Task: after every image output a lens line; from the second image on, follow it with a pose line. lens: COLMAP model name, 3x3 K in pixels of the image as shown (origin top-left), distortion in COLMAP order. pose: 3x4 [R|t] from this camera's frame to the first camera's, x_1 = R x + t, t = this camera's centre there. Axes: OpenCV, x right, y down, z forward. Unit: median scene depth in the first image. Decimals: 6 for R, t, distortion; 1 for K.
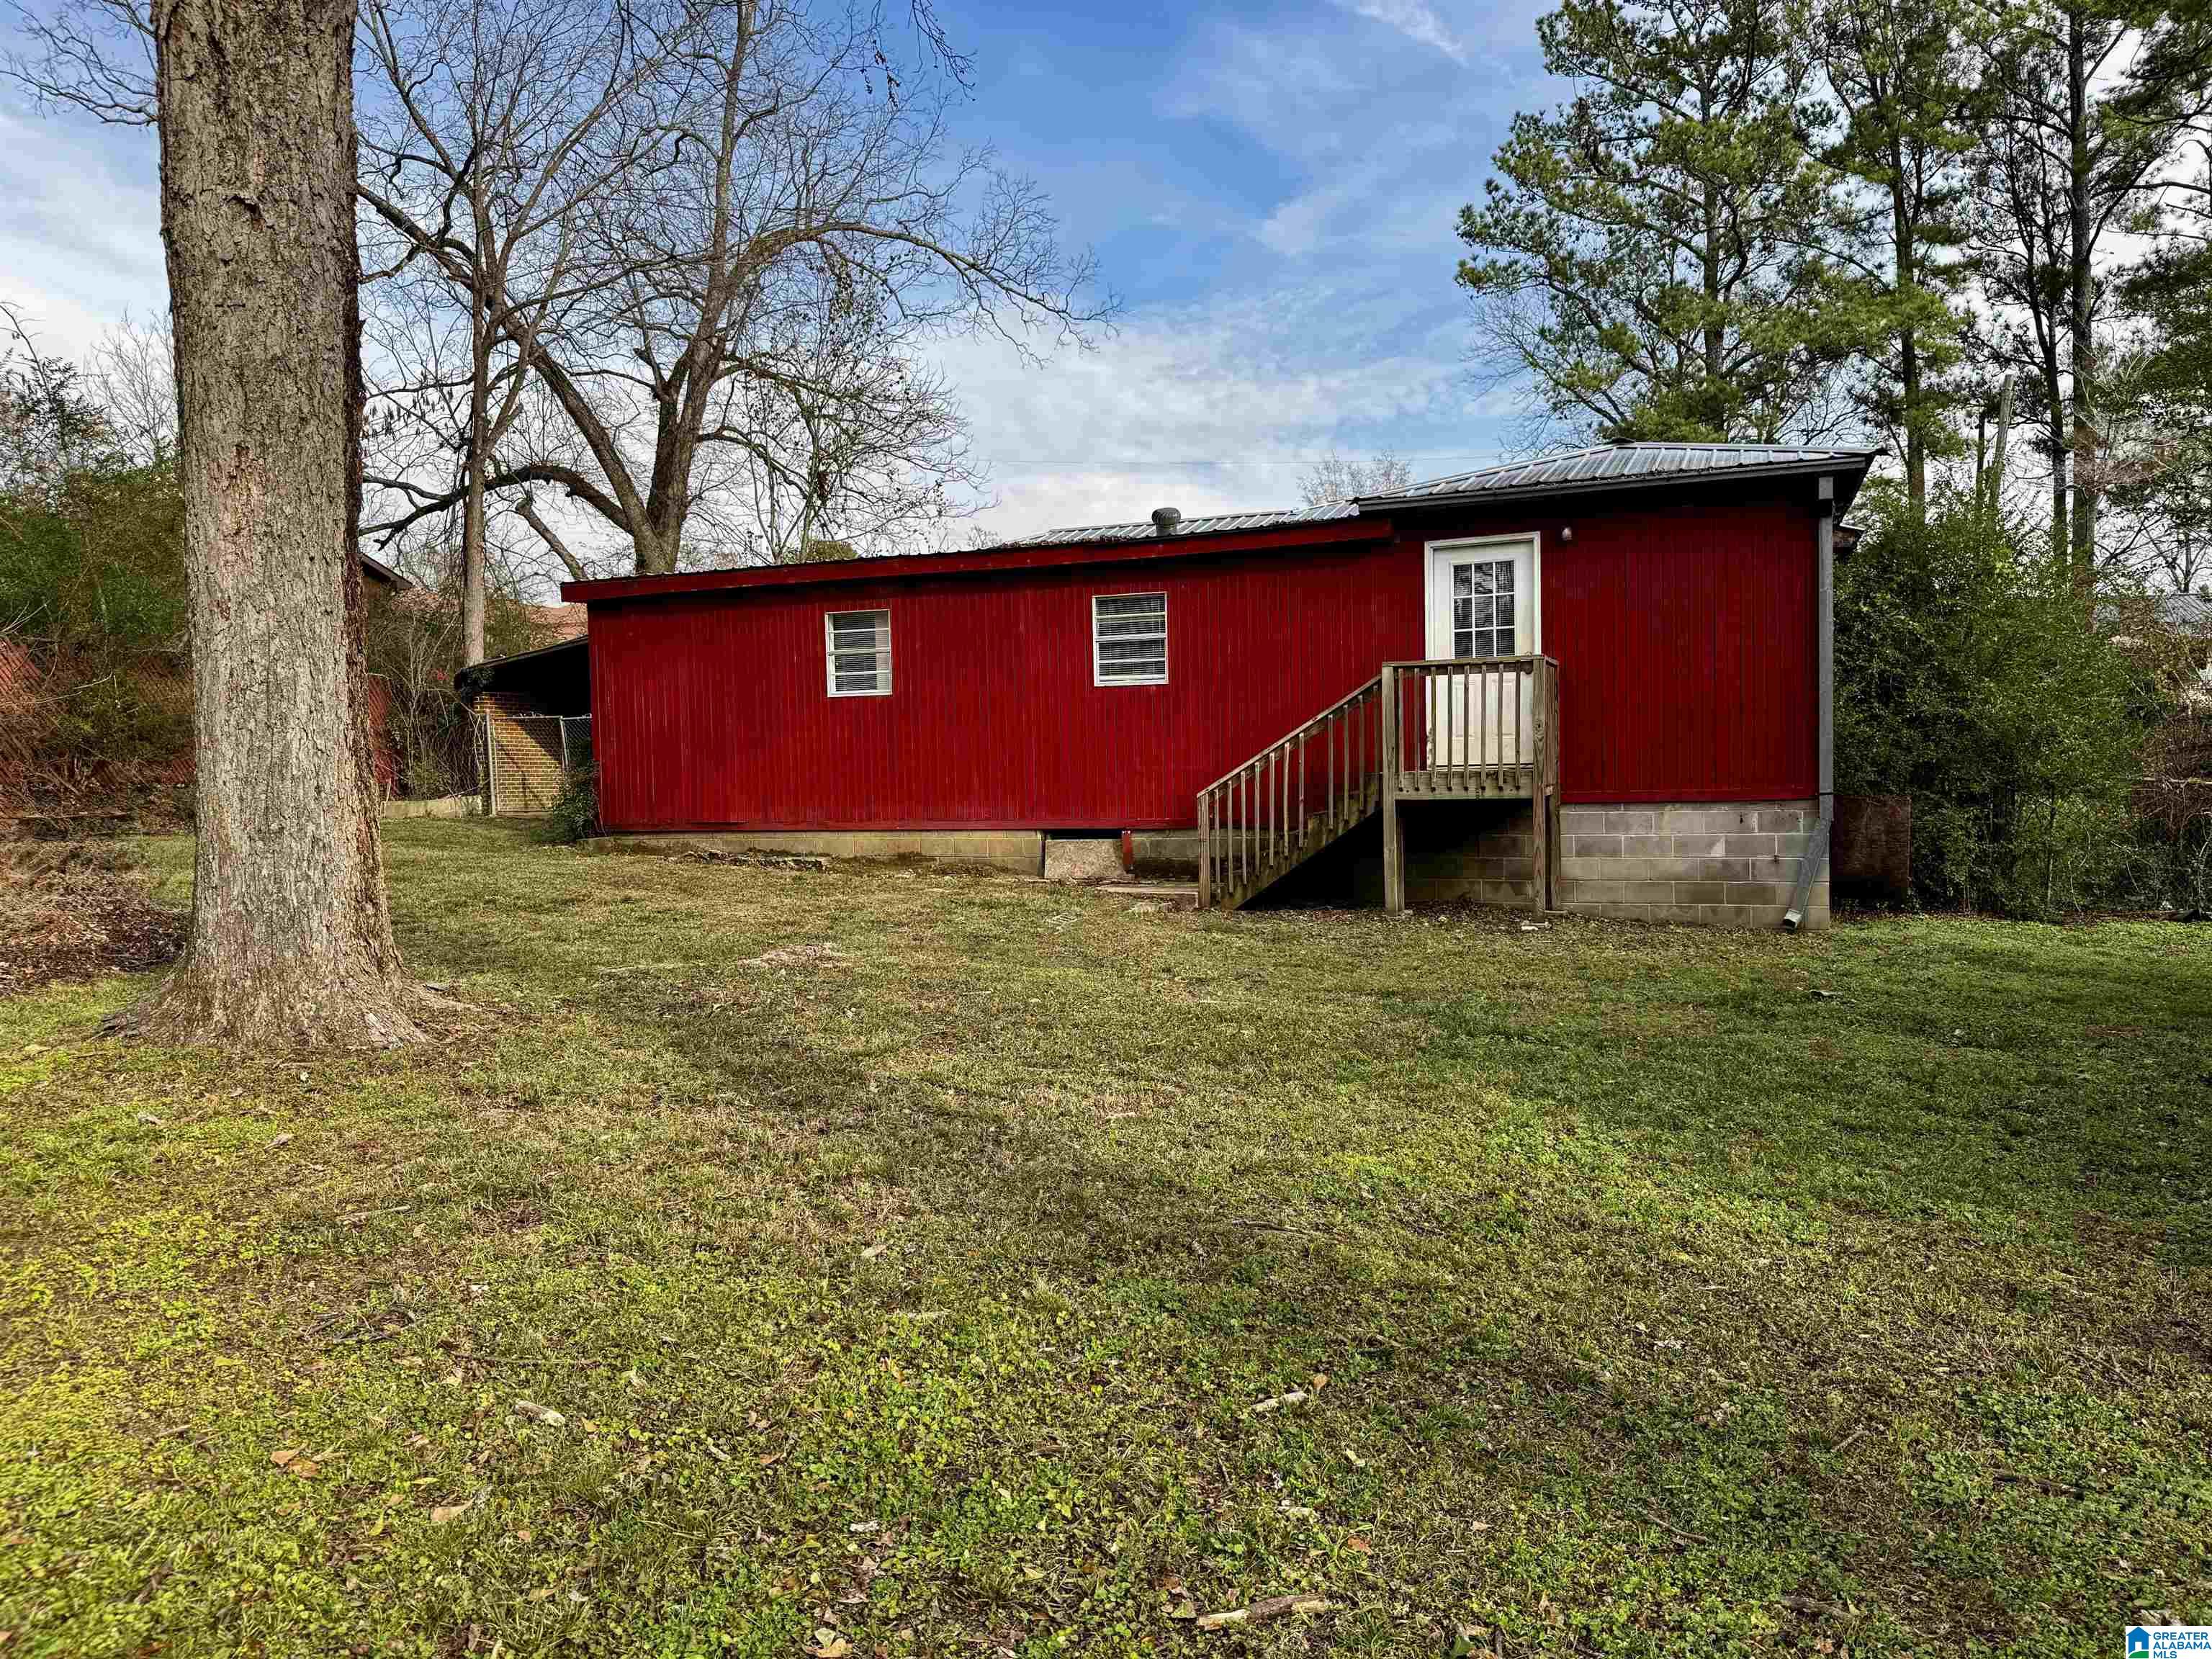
lens RADIAL K [[1556.6, 0, 1106.0], [0, 1556.6, 829.5], [0, 0, 1]] dist [0.069936, -0.090465]
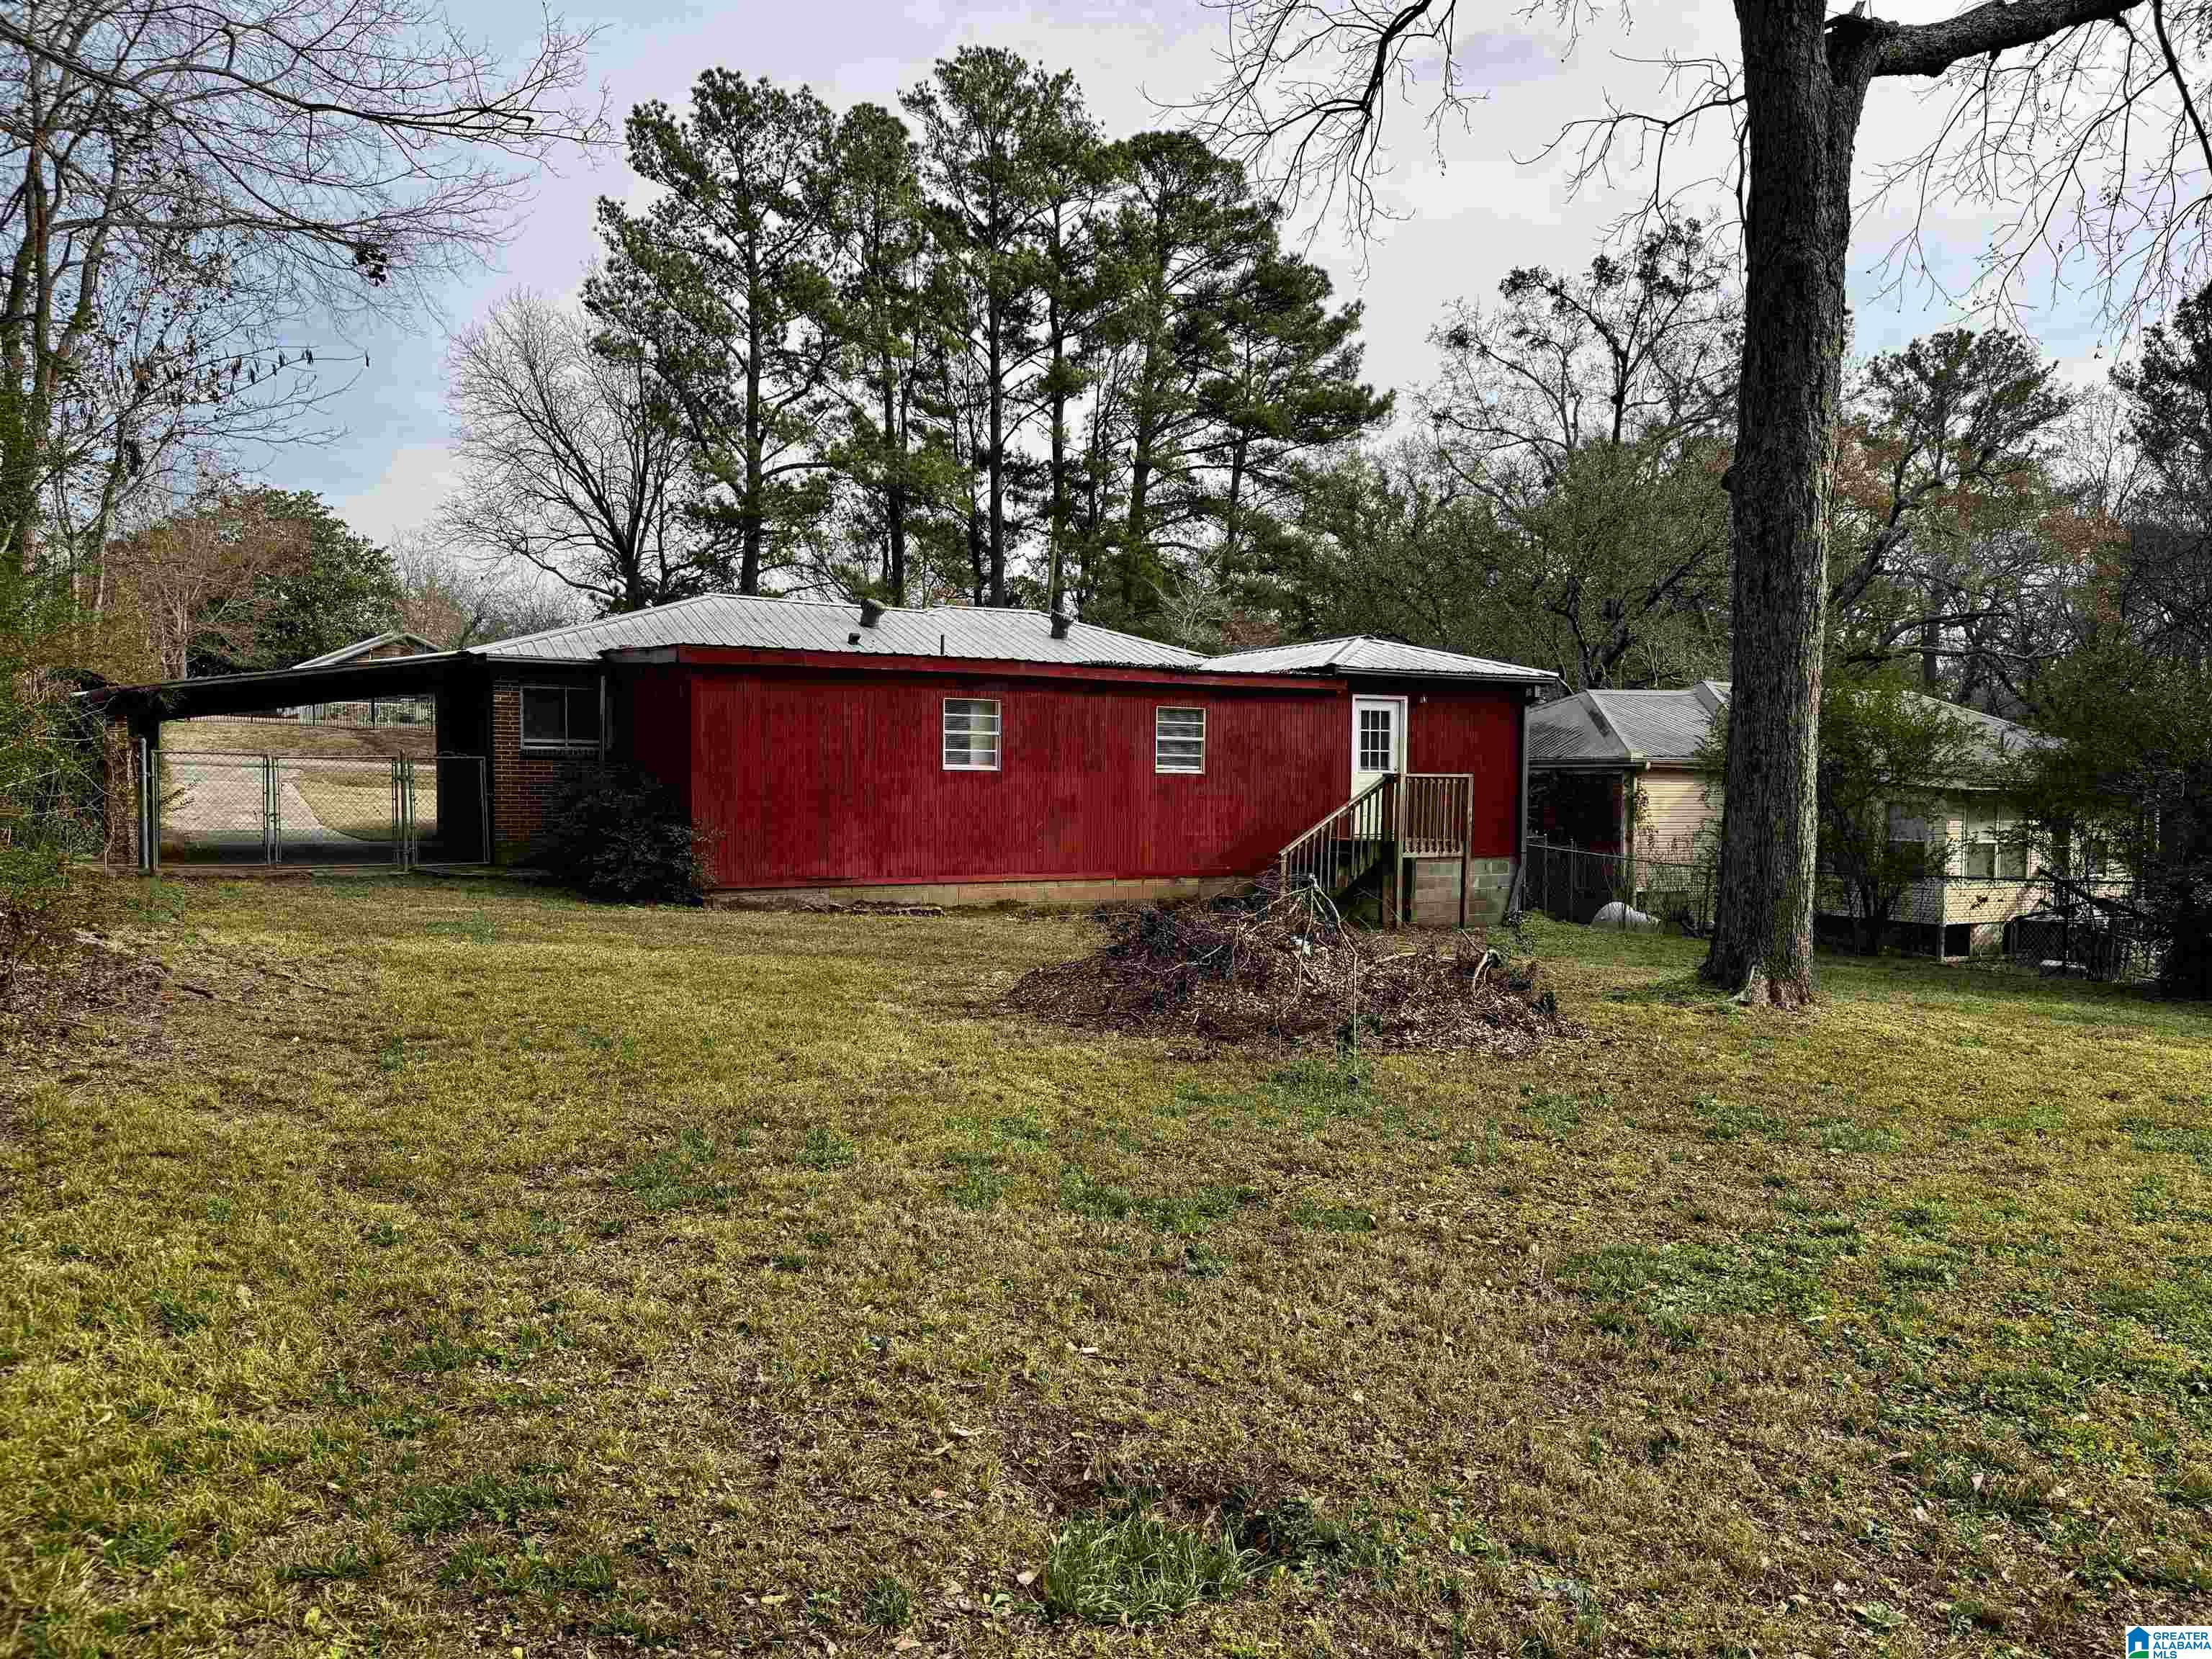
lens RADIAL K [[1556.6, 0, 1106.0], [0, 1556.6, 829.5], [0, 0, 1]] dist [0.069936, -0.090465]
pose [[0.613613, 0.001792, 0.789605, -1.110807], [0.005955, 0.999958, -0.006897, -0.033613], [-0.789584, 0.008934, 0.613577, 0.202816]]
